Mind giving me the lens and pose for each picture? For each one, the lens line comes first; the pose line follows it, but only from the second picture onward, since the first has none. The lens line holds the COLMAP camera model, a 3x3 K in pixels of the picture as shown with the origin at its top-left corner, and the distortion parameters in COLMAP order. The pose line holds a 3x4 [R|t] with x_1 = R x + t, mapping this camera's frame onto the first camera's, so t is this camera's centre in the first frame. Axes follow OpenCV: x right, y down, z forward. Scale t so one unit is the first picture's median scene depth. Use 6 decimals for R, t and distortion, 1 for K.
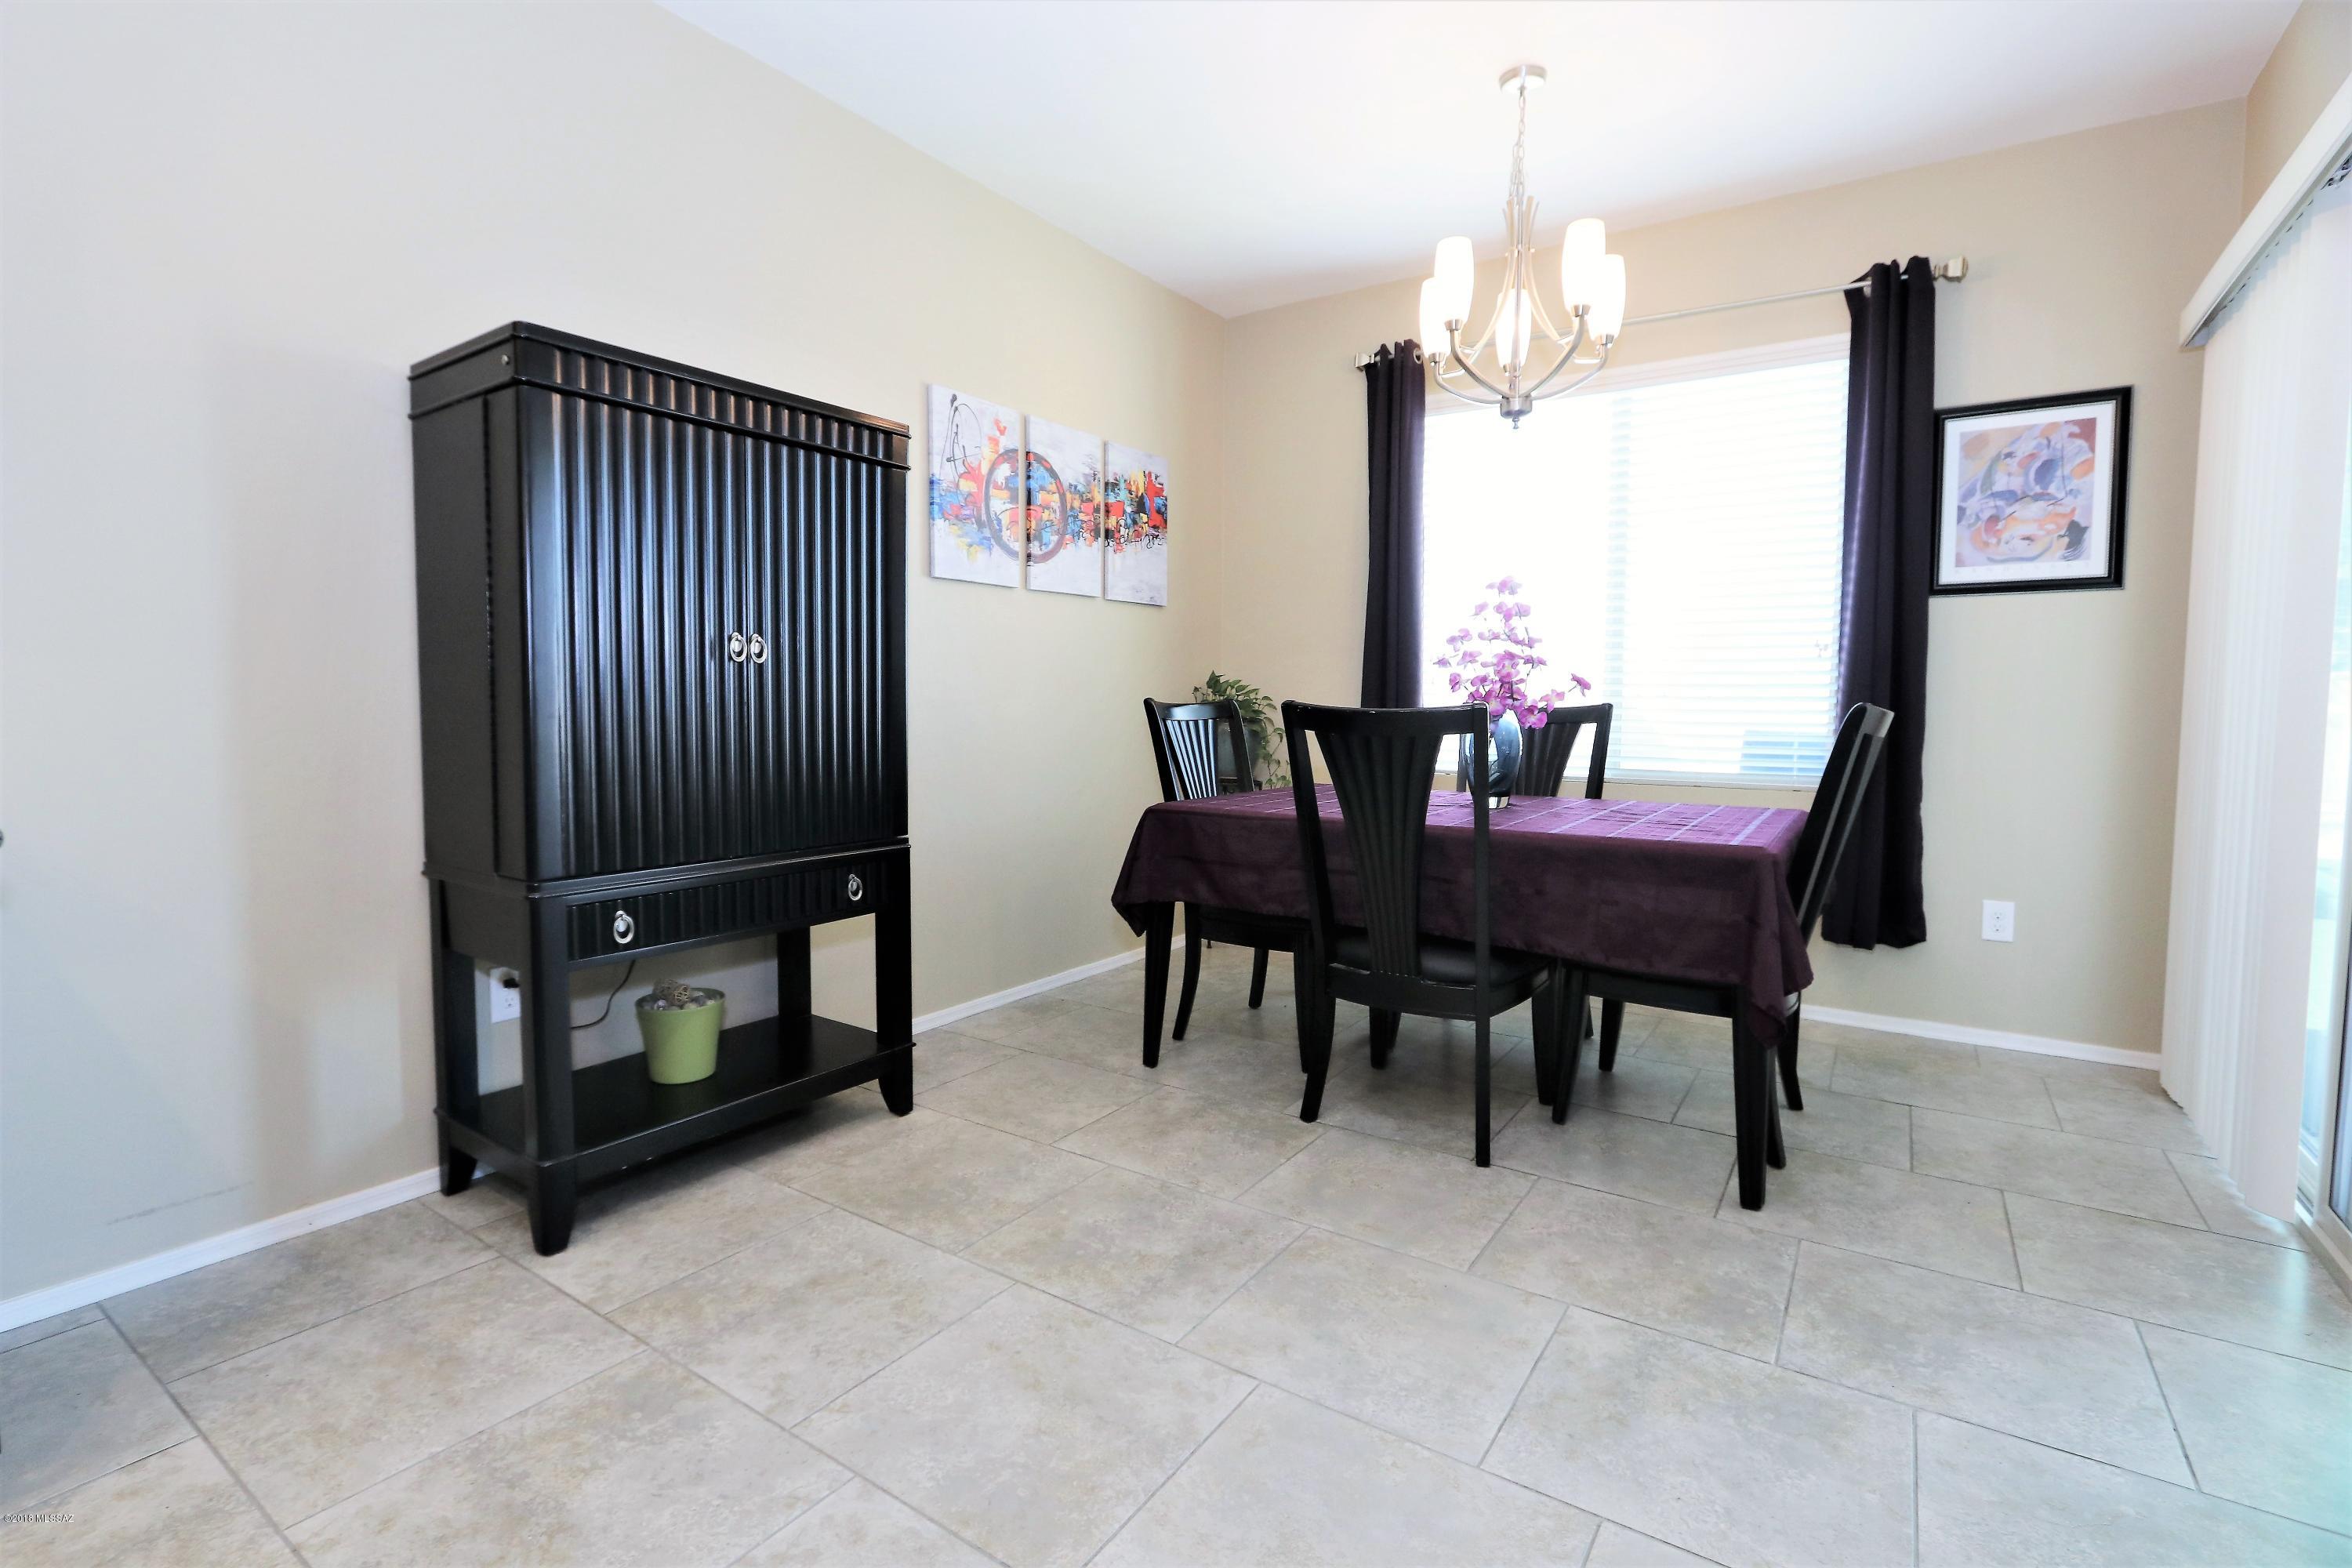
lens RADIAL K [[1093.3, 0, 1148.0], [0, 1093.3, 763.0], [0, 0, 1]] dist [-0.022332, 0.004055]
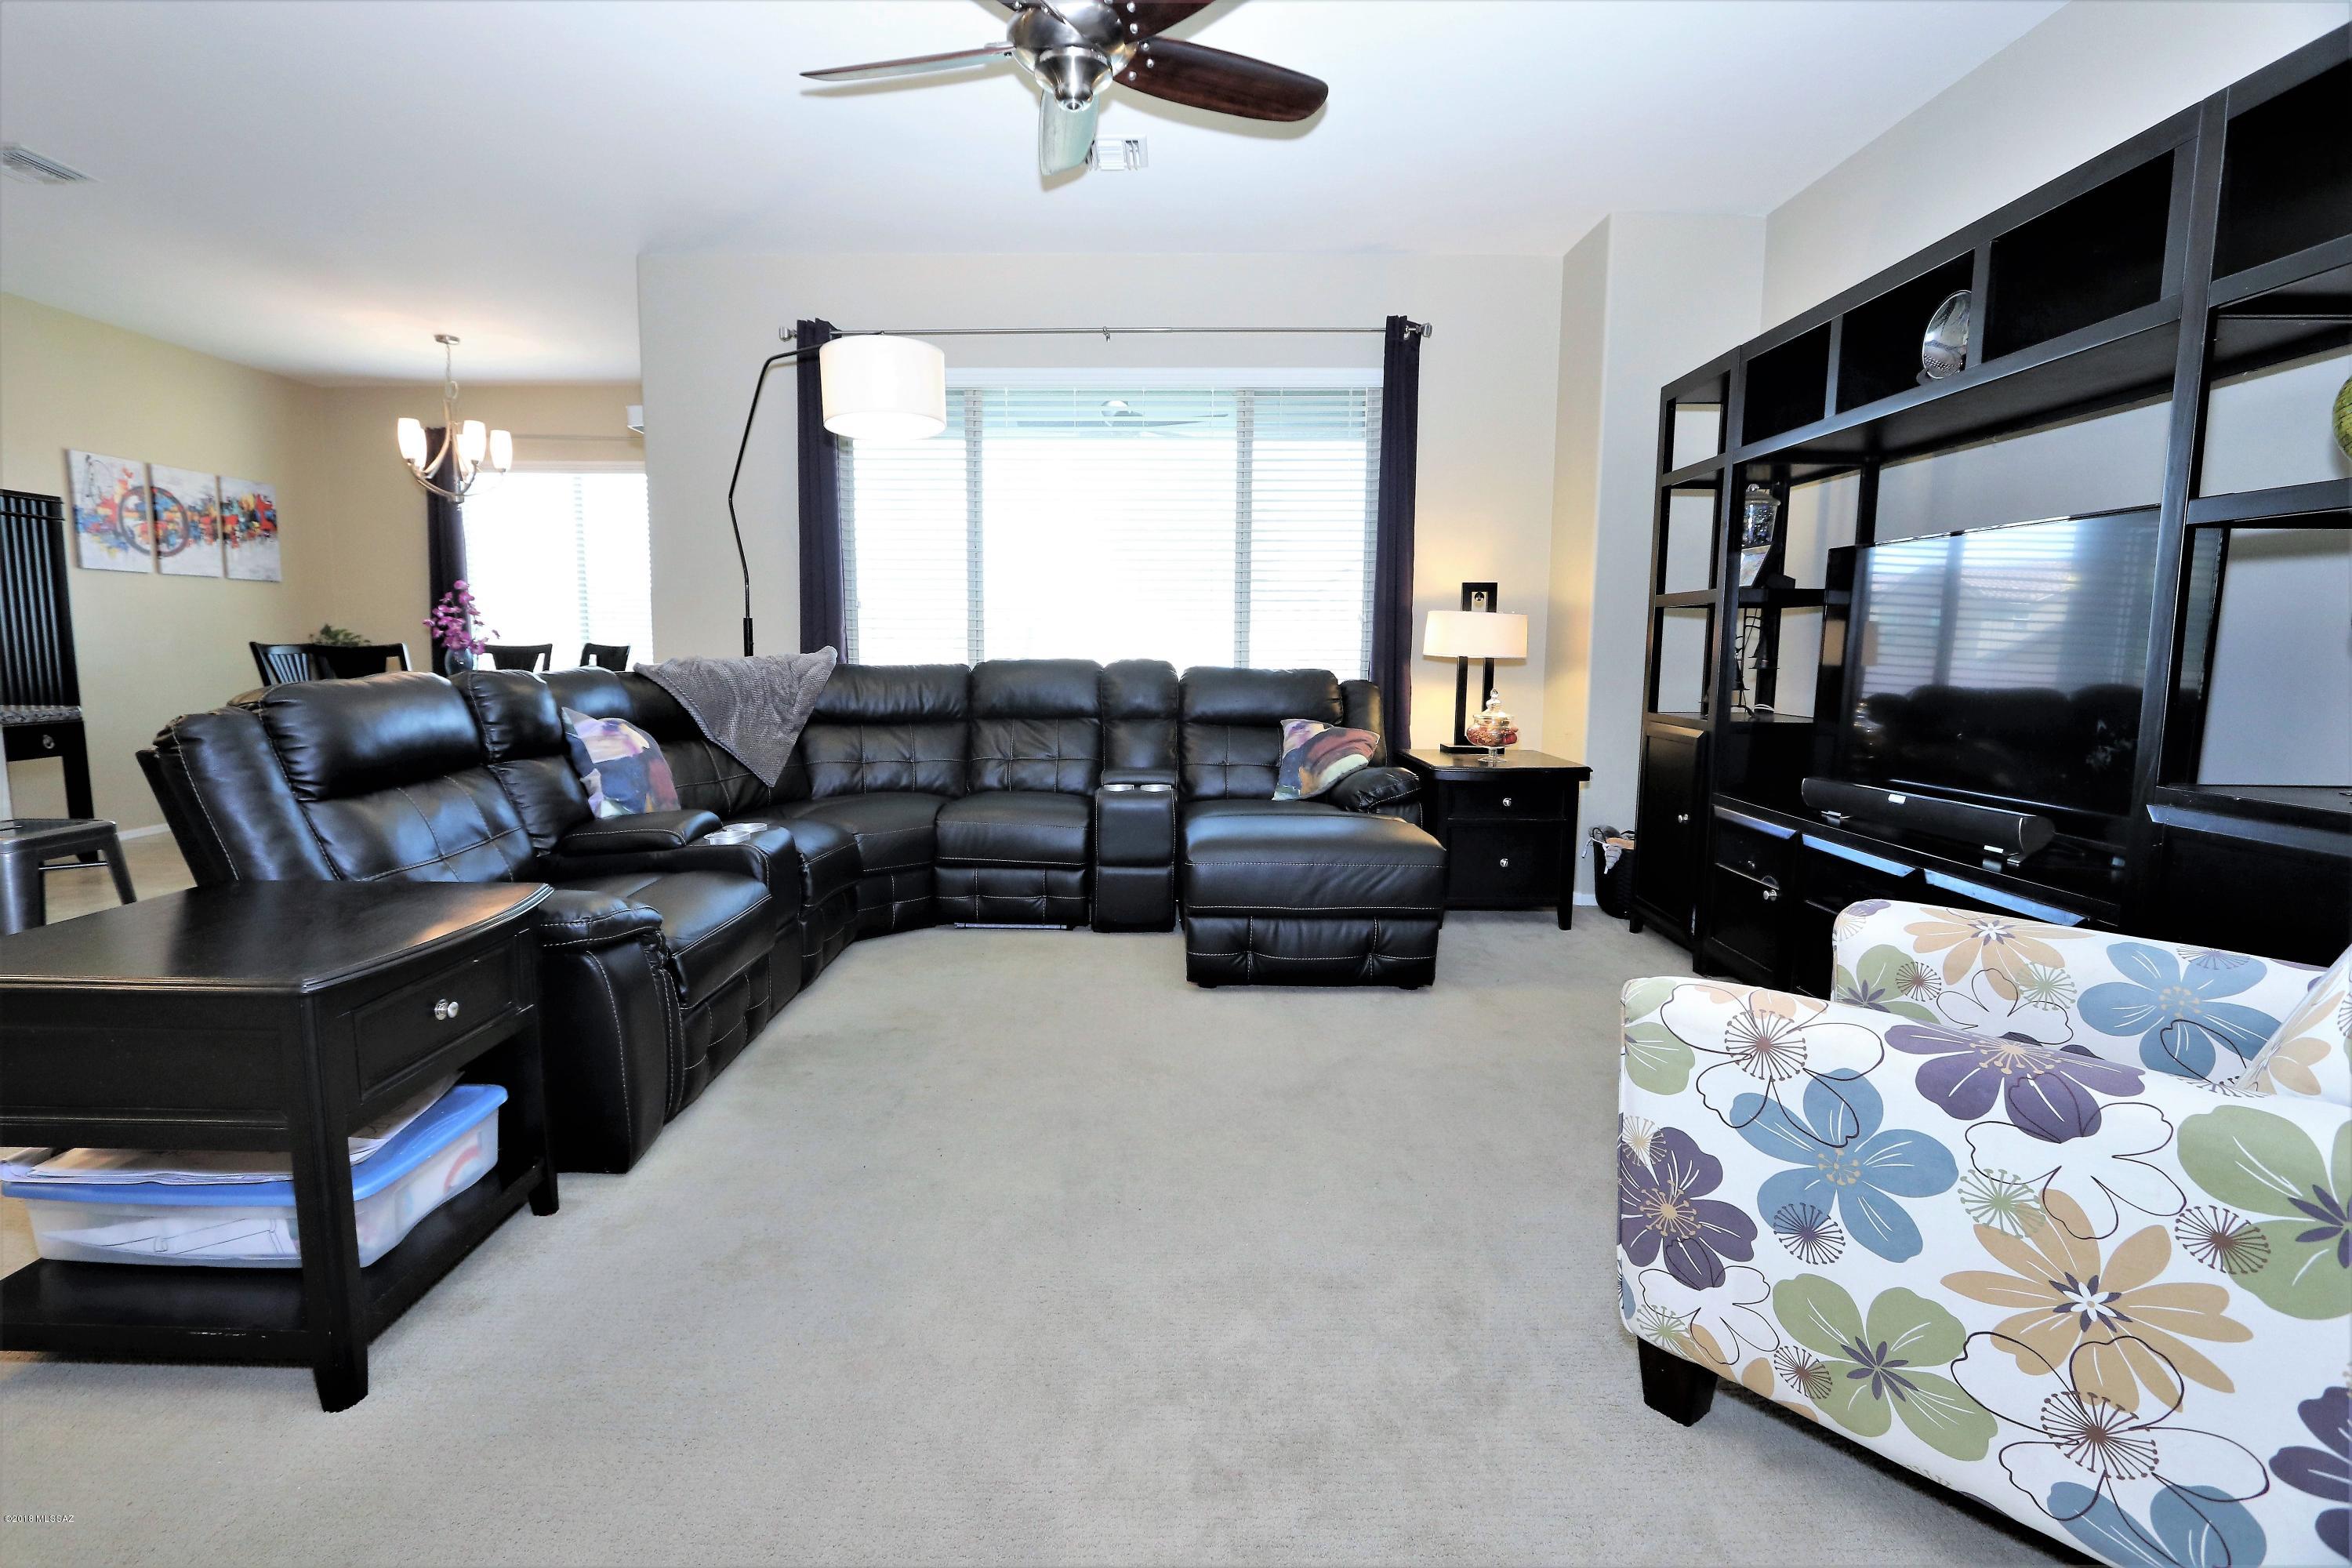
lens RADIAL K [[1093.3, 0, 1141.9], [0, 1093.3, 767.9], [0, 0, 1]] dist [-0.022332, 0.004055]
pose [[0.825826, -0.066653, 0.559971, 0.199098], [0.035426, 0.997161, 0.066447, 0.079448], [-0.562810, -0.035037, 0.825843, -1.260449]]
